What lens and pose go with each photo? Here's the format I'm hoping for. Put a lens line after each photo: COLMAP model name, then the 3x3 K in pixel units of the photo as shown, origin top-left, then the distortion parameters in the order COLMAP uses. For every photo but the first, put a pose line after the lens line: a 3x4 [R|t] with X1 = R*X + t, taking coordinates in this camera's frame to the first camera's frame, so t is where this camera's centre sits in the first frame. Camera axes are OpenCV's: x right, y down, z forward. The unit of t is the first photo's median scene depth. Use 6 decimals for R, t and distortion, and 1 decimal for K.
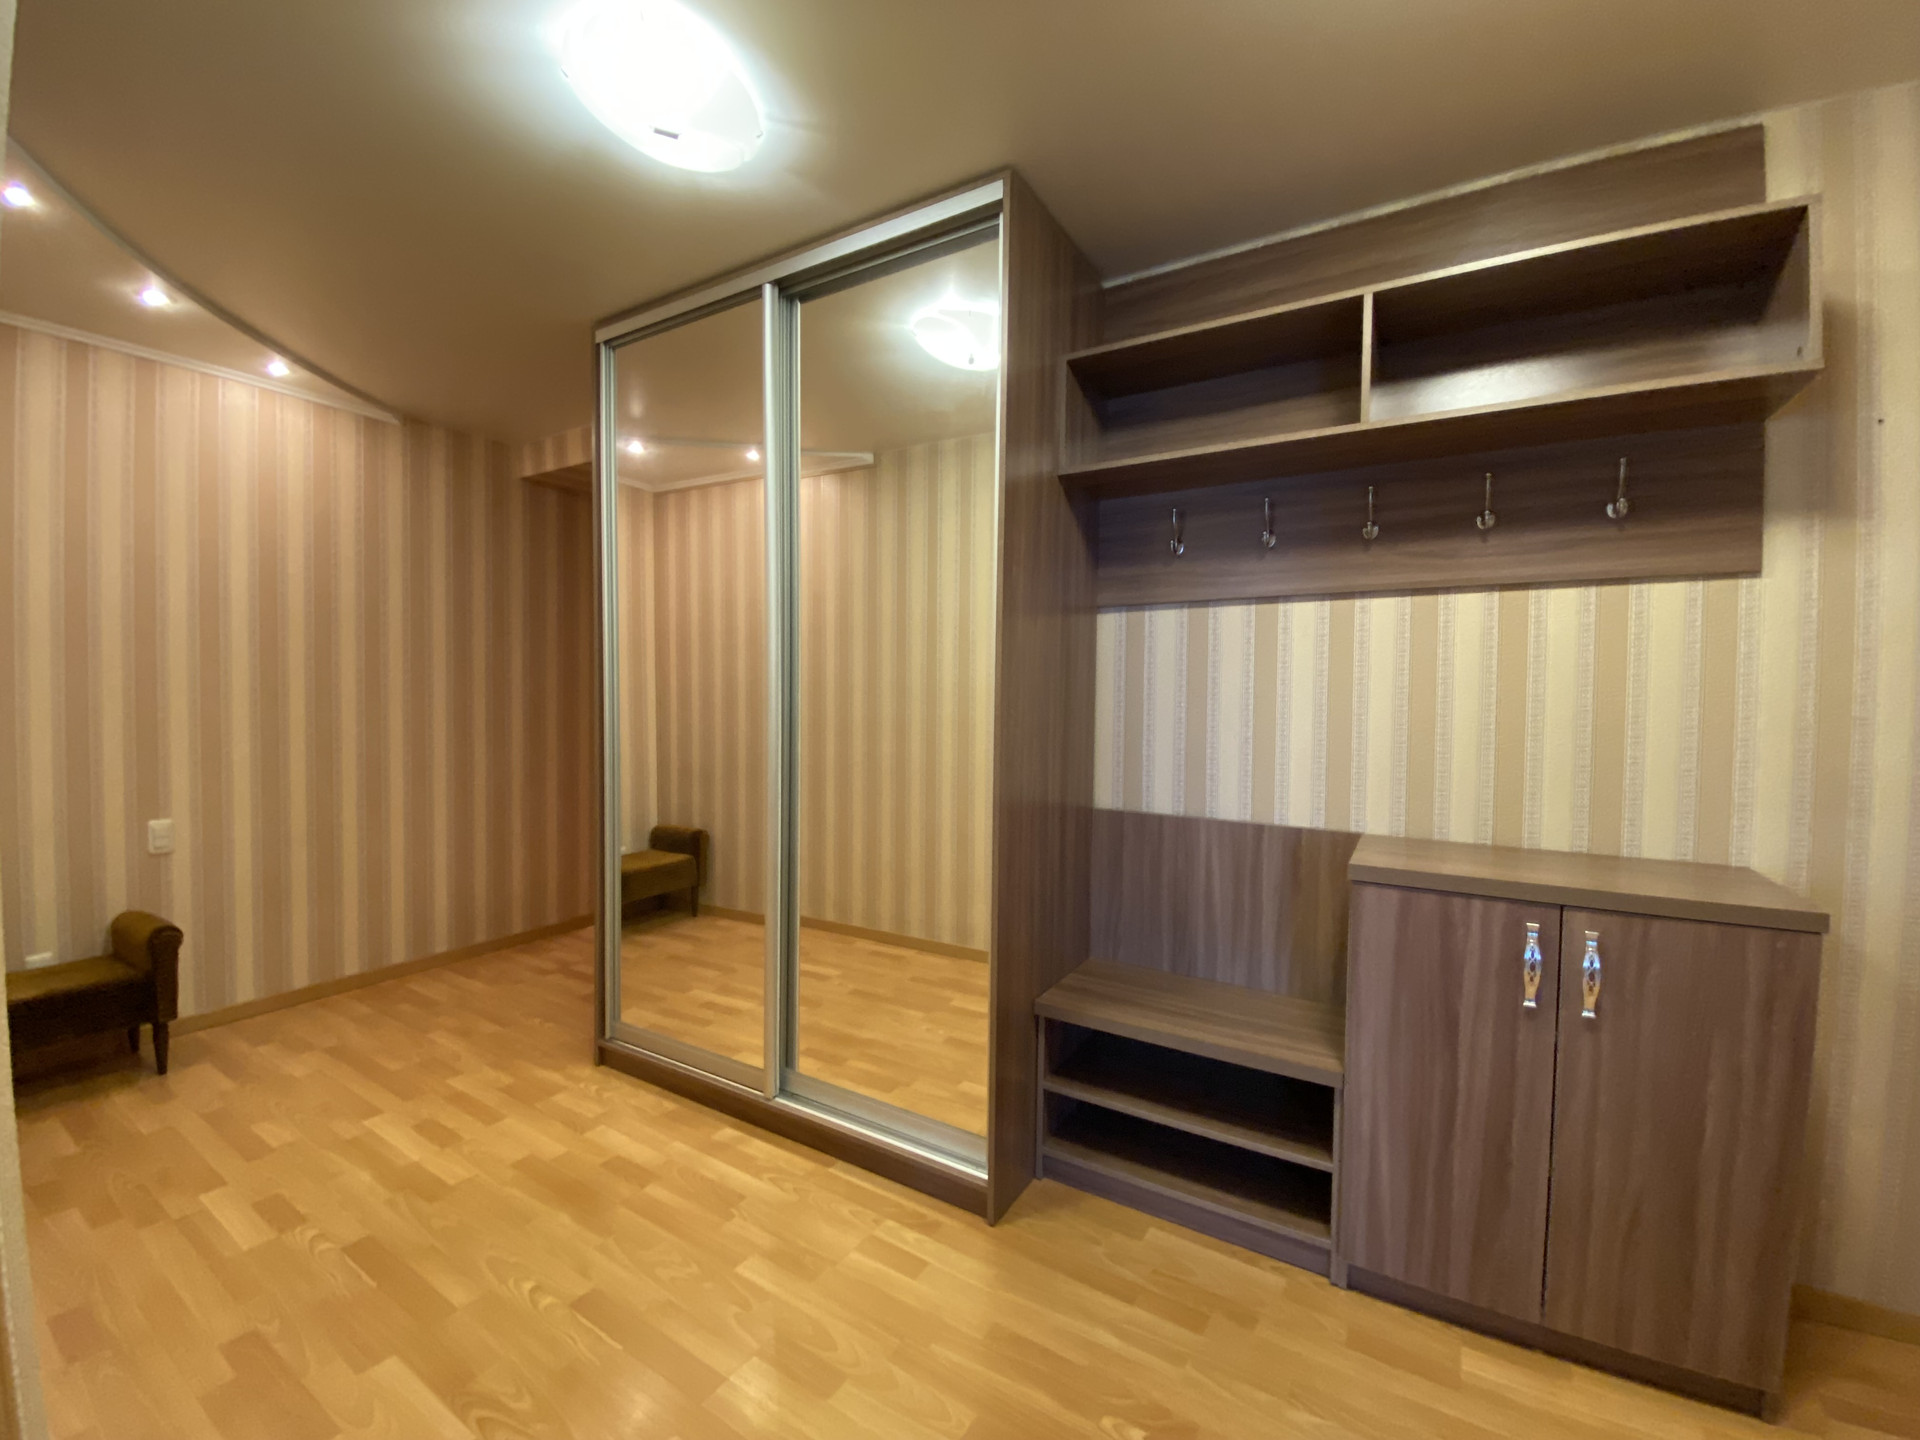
lens RADIAL K [[788.1, 0, 957.9], [0, 788.1, 719.8], [0, 0, 1]] dist [0.002718, -0.002209]
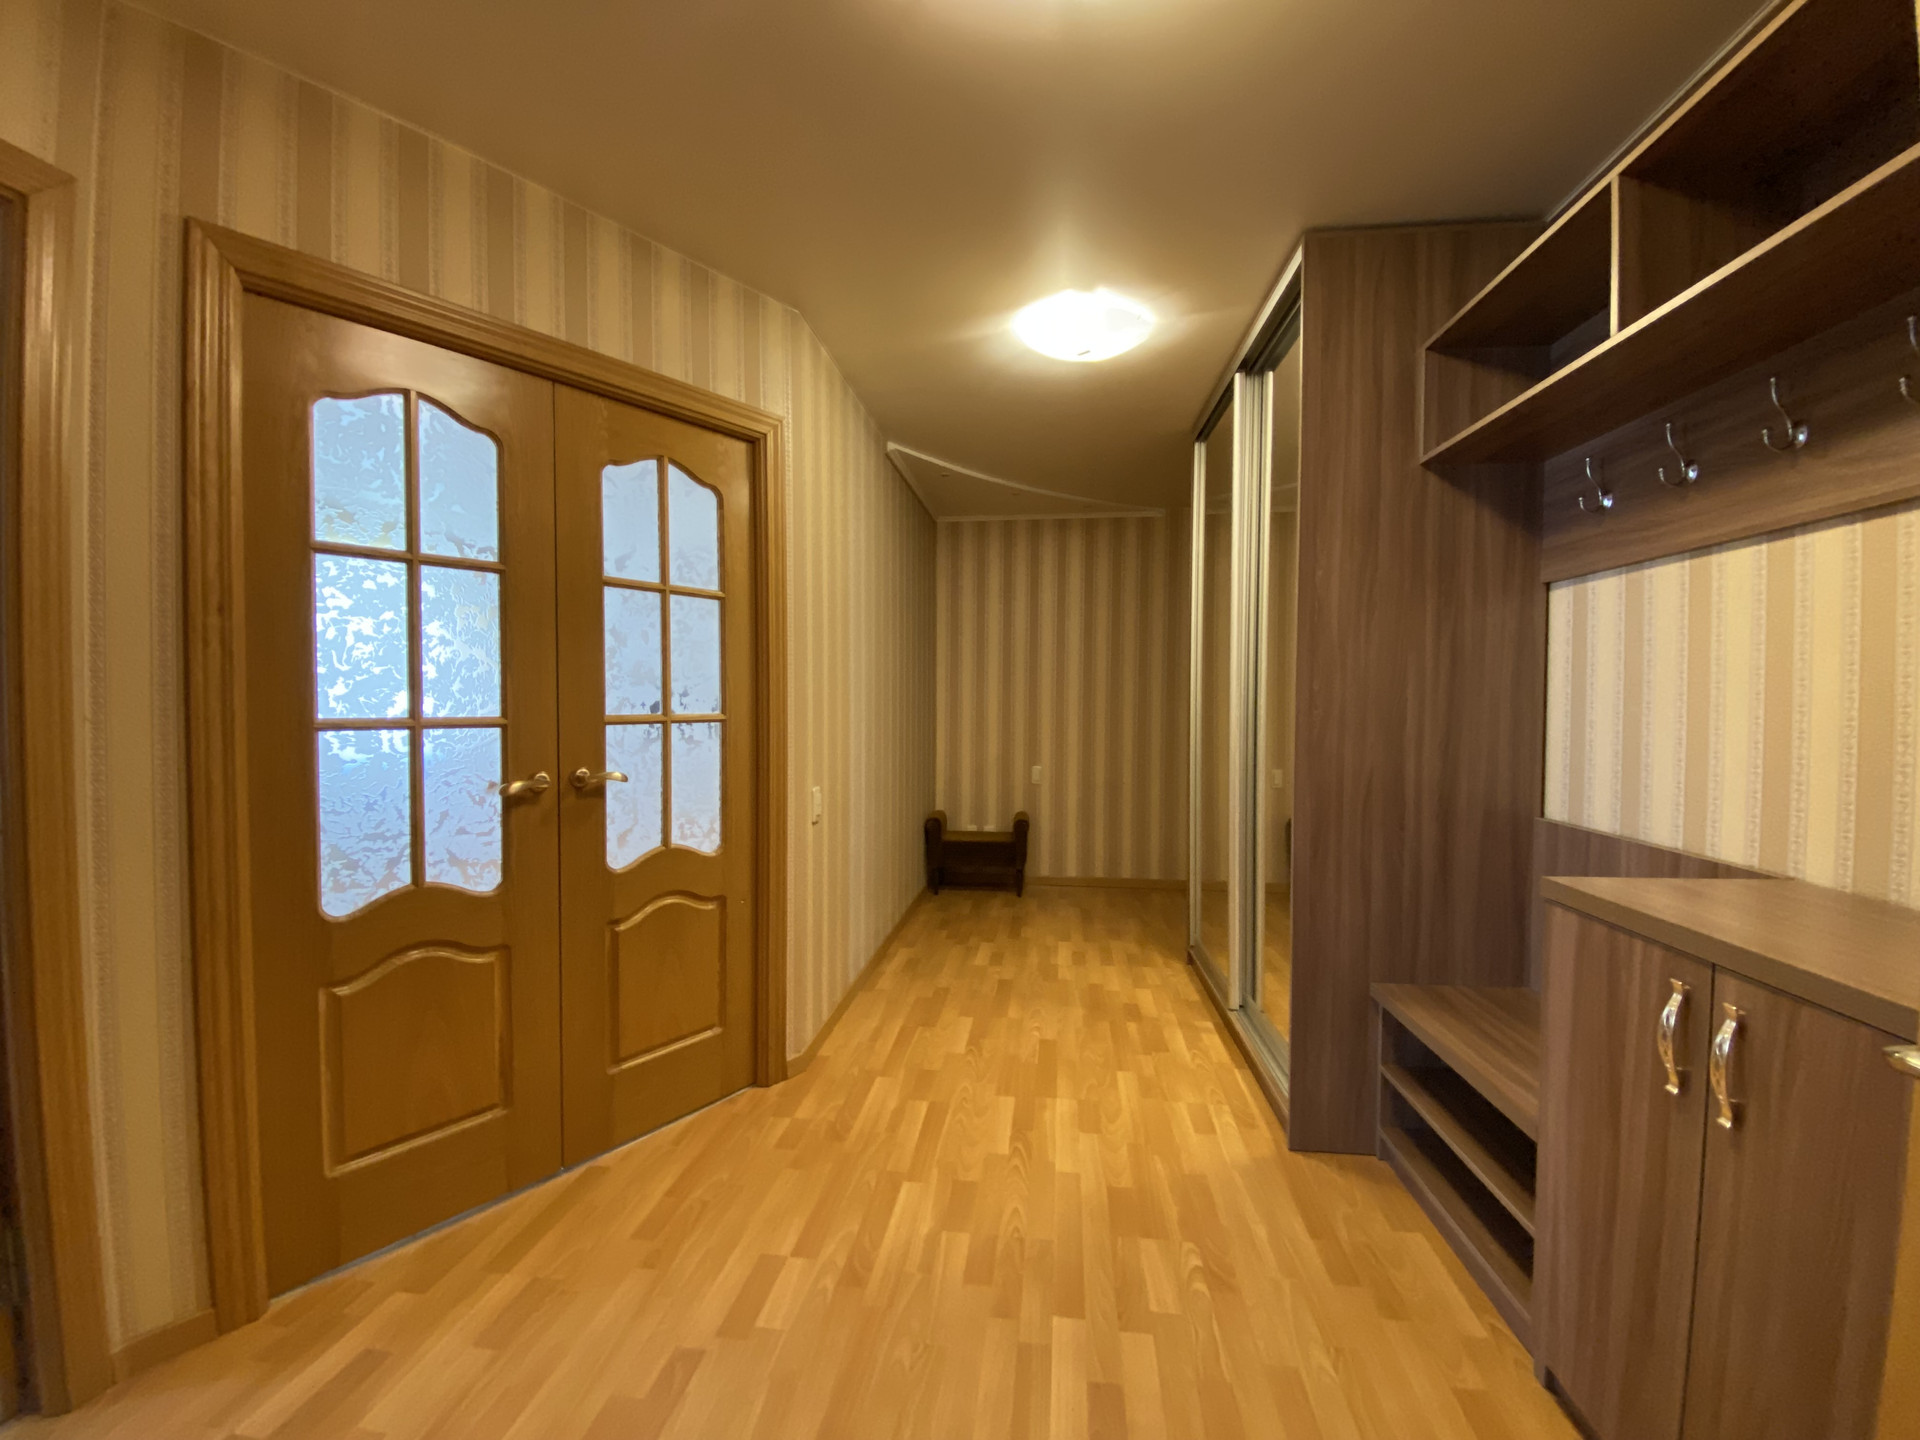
lens RADIAL K [[788.1, 0, 960.9], [0, 788.1, 716.6], [0, 0, 1]] dist [0.002718, -0.002209]
pose [[0.435115, 0.013247, -0.900278, 0.822465], [-0.025649, 0.999668, 0.002313, 0.021082], [0.900010, 0.022085, 0.435310, 0.054176]]
